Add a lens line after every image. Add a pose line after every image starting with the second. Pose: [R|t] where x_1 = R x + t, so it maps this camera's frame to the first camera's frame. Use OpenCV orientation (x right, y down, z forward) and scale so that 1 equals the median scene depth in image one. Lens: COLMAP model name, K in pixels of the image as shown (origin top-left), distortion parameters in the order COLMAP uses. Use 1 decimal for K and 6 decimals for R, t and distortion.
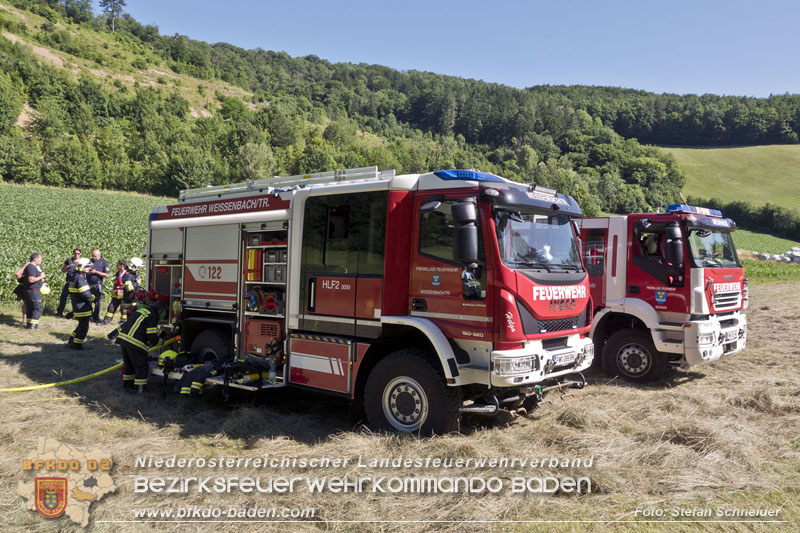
lens RADIAL K [[630.1, 0, 404.0], [0, 630.1, 264.0], [0, 0, 1]] dist [-0.001527, 0.001979]
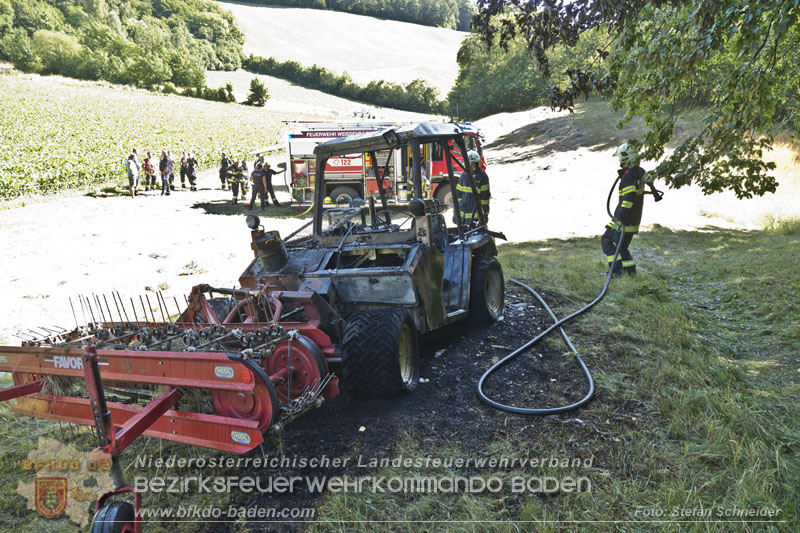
lens RADIAL K [[564.7, 0, 413.7], [0, 564.7, 275.8], [0, 0, 1]] dist [0.006298, -0.001231]
pose [[0.760925, -0.197826, 0.617946, -1.410701], [0.020945, 0.959380, 0.281339, -0.159299], [-0.648501, -0.201135, 0.734160, -0.762843]]
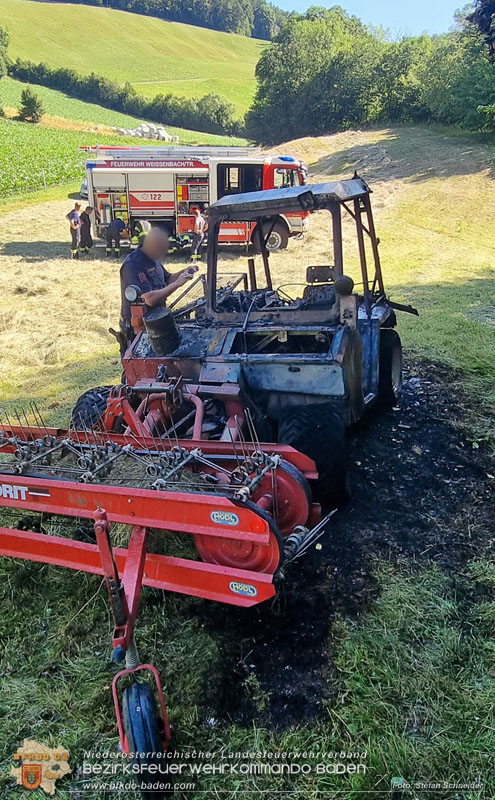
lens RADIAL K [[582.2, 0, 248.8], [0, 582.2, 399.9], [0, 0, 1]] dist [0.004659, -0.009955]
pose [[0.708319, -0.297501, 0.640139, -1.452571], [-0.000743, 0.906535, 0.422130, -0.184964], [-0.705892, -0.299478, 0.641895, -0.658393]]
